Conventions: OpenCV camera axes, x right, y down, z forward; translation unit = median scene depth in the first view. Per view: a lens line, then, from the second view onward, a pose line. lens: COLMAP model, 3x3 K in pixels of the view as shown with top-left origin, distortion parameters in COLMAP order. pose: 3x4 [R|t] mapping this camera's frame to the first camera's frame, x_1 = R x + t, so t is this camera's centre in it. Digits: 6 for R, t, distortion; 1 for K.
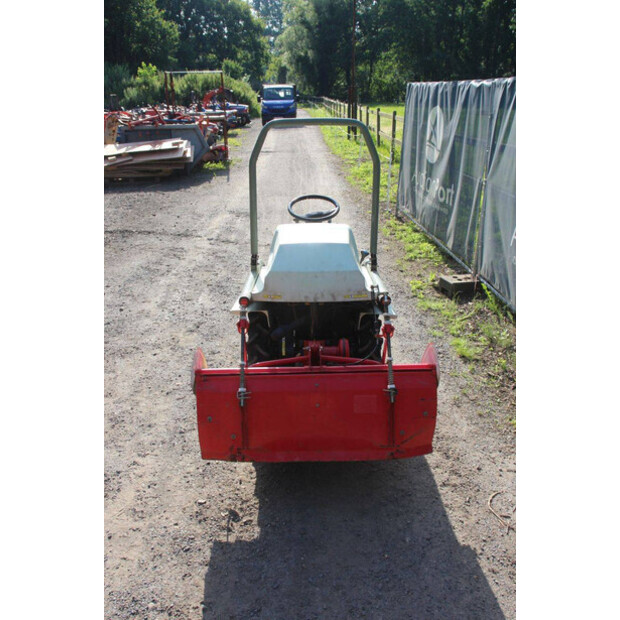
lens RADIAL K [[582.2, 0, 310.0], [0, 582.2, 310.0], [0, 0, 1]] dist [-0.153078, 0.209689]
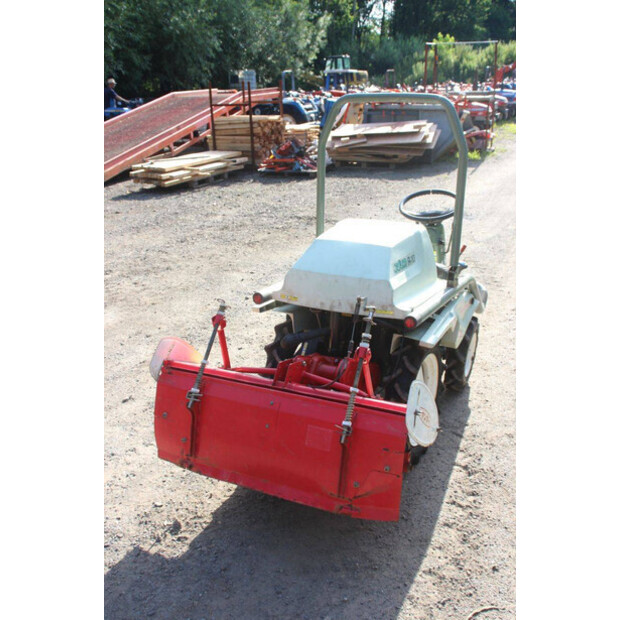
lens RADIAL K [[677.1, 0, 310.0], [0, 677.1, 310.0], [0, 0, 1]] dist [-0.102987, 0.269345]
pose [[0.888165, 0.147218, -0.435304, 0.105338], [-0.155863, 0.987649, 0.016005, -0.006695], [0.432284, 0.053633, 0.900141, 0.027393]]
